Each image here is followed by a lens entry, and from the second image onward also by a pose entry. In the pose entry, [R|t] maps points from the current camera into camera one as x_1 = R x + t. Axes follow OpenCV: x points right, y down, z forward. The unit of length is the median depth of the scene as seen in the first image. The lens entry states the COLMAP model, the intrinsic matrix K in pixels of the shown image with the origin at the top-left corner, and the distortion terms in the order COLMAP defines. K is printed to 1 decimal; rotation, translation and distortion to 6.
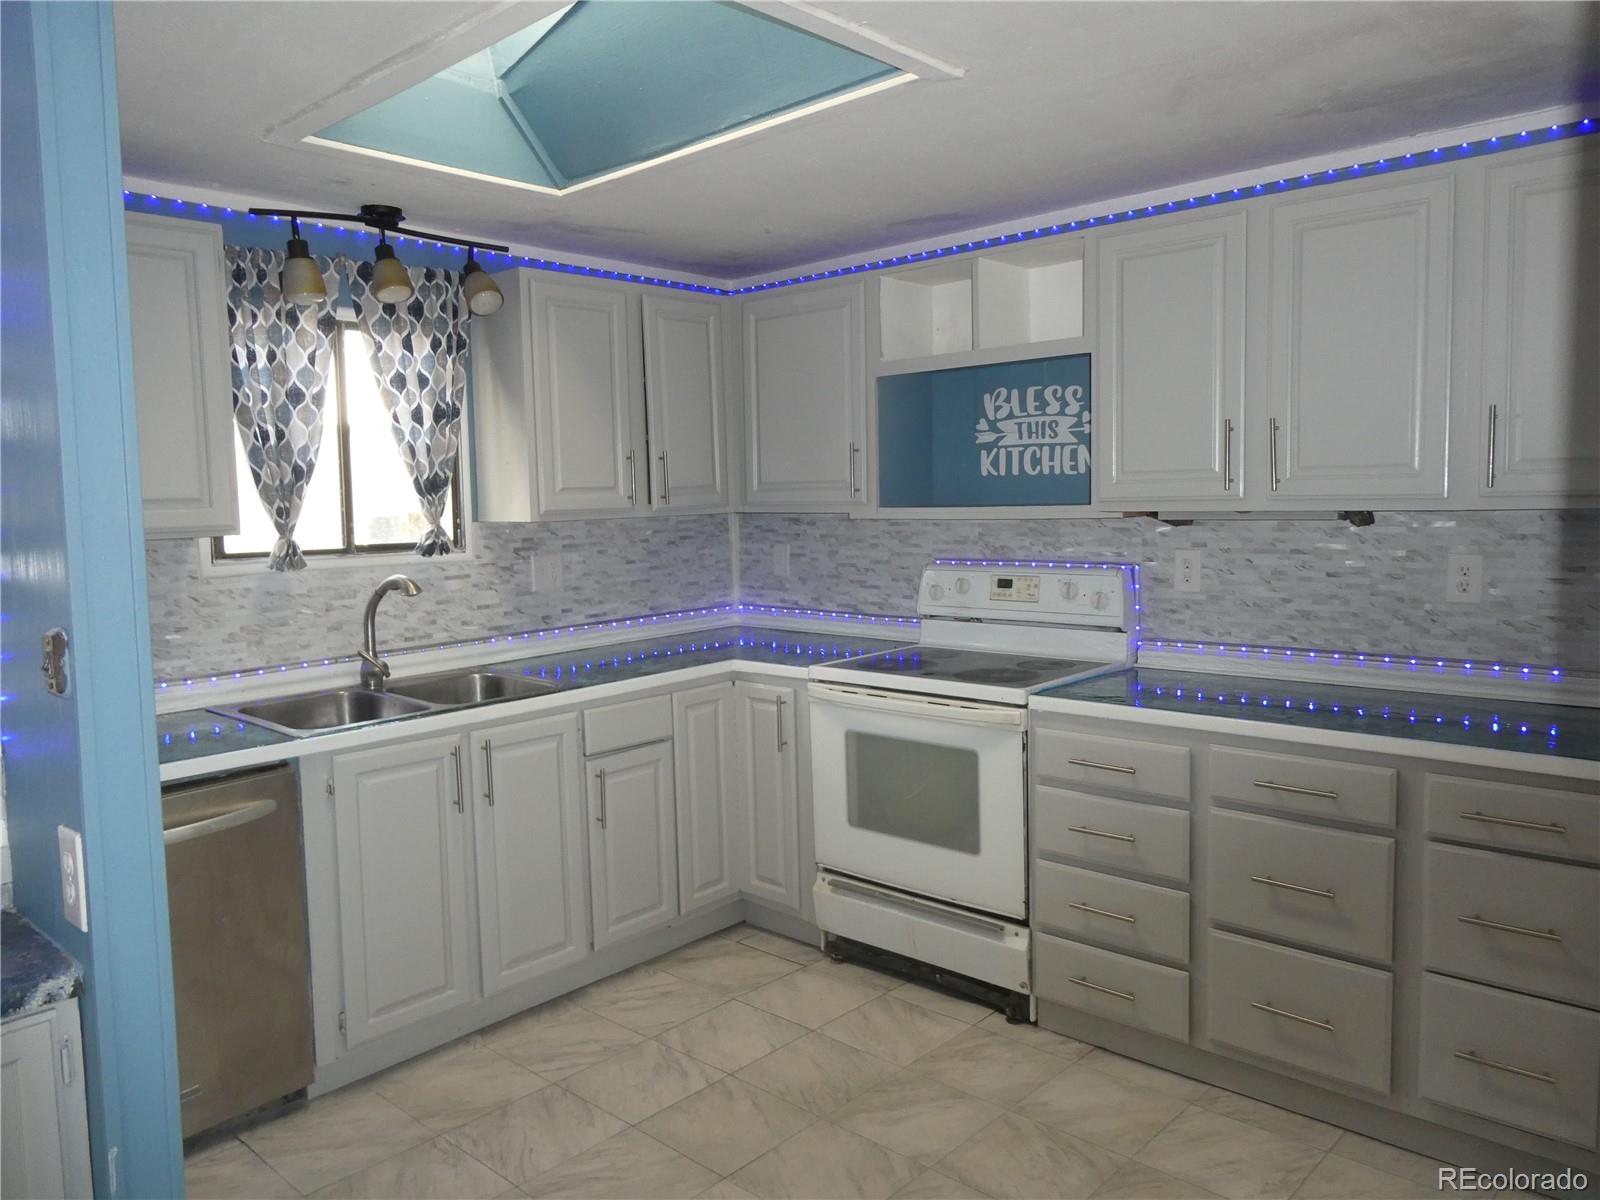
lens RADIAL K [[1137.8, 0, 793.6], [0, 1137.8, 601.1], [0, 0, 1]] dist [-0.012321, -0.006530]
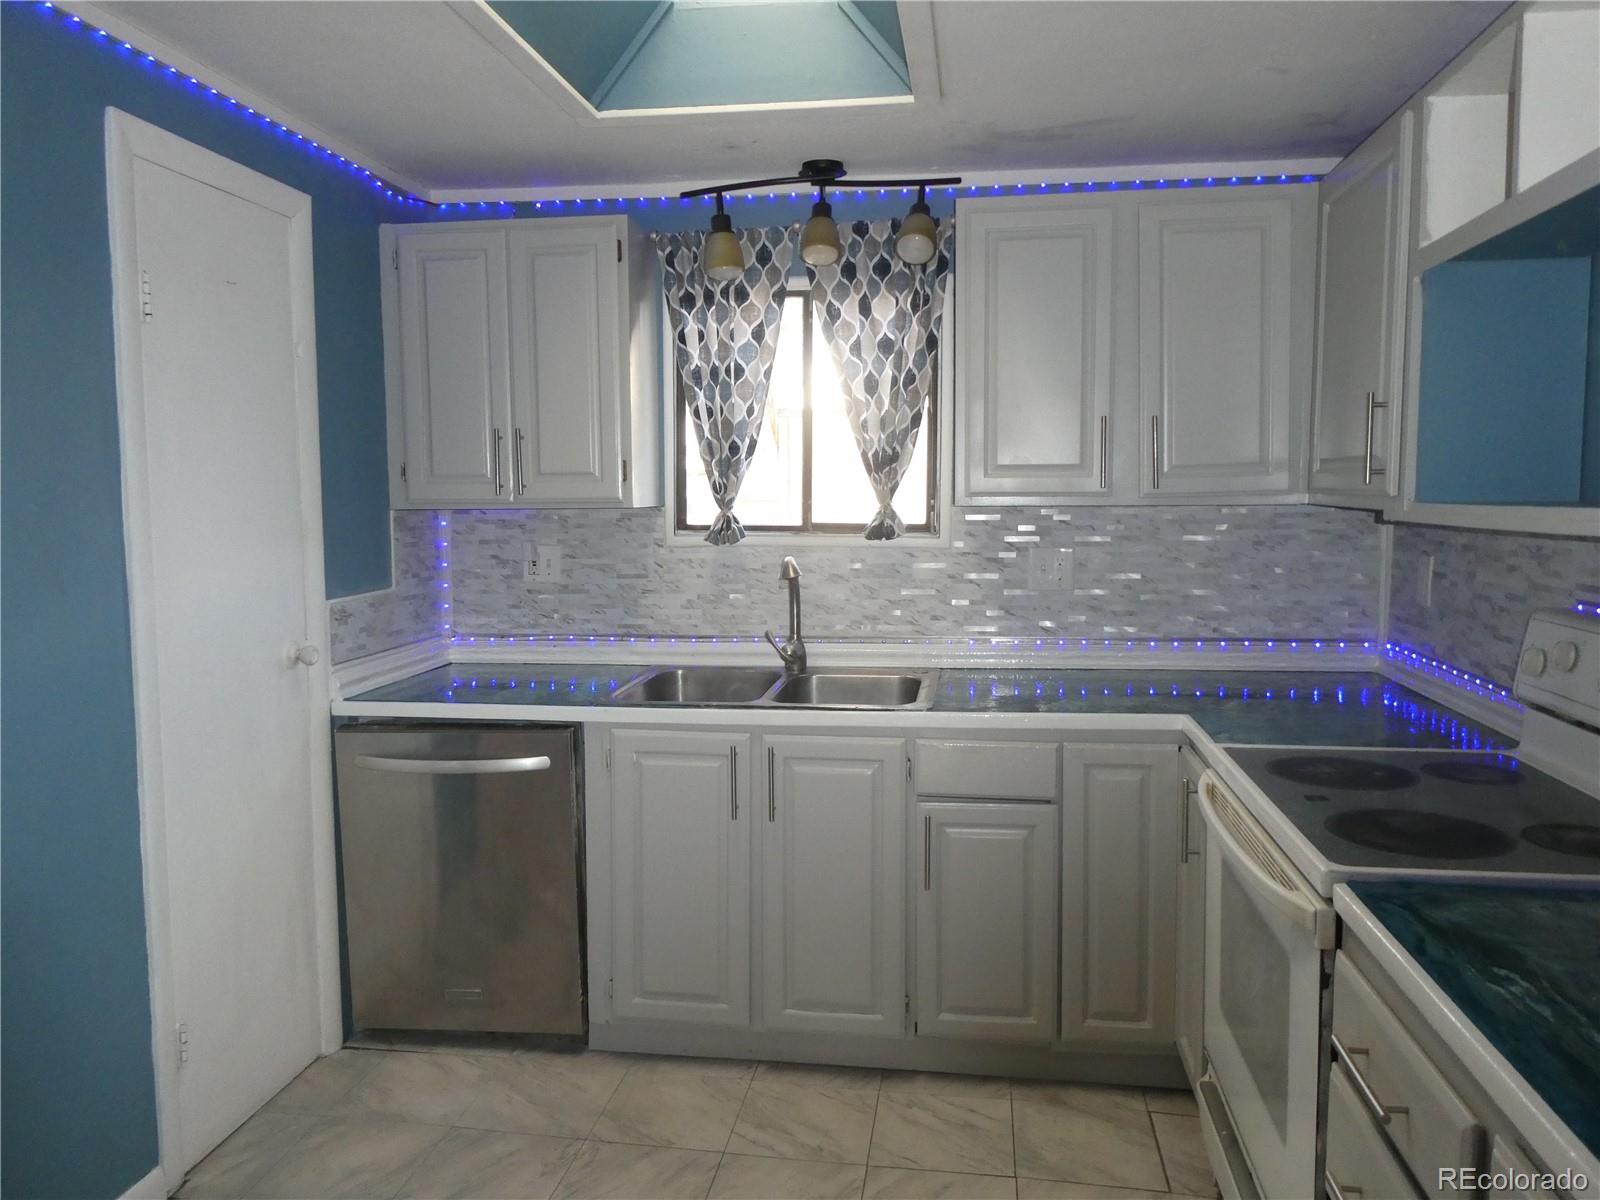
lens RADIAL K [[1137.8, 0, 801.1], [0, 1137.8, 589.8], [0, 0, 1]] dist [-0.012321, -0.006530]
pose [[0.562963, 0.095521, -0.820943, 0.426613], [-0.087143, 0.994622, 0.055971, -0.048597], [0.821875, 0.040030, 0.568260, 0.467507]]
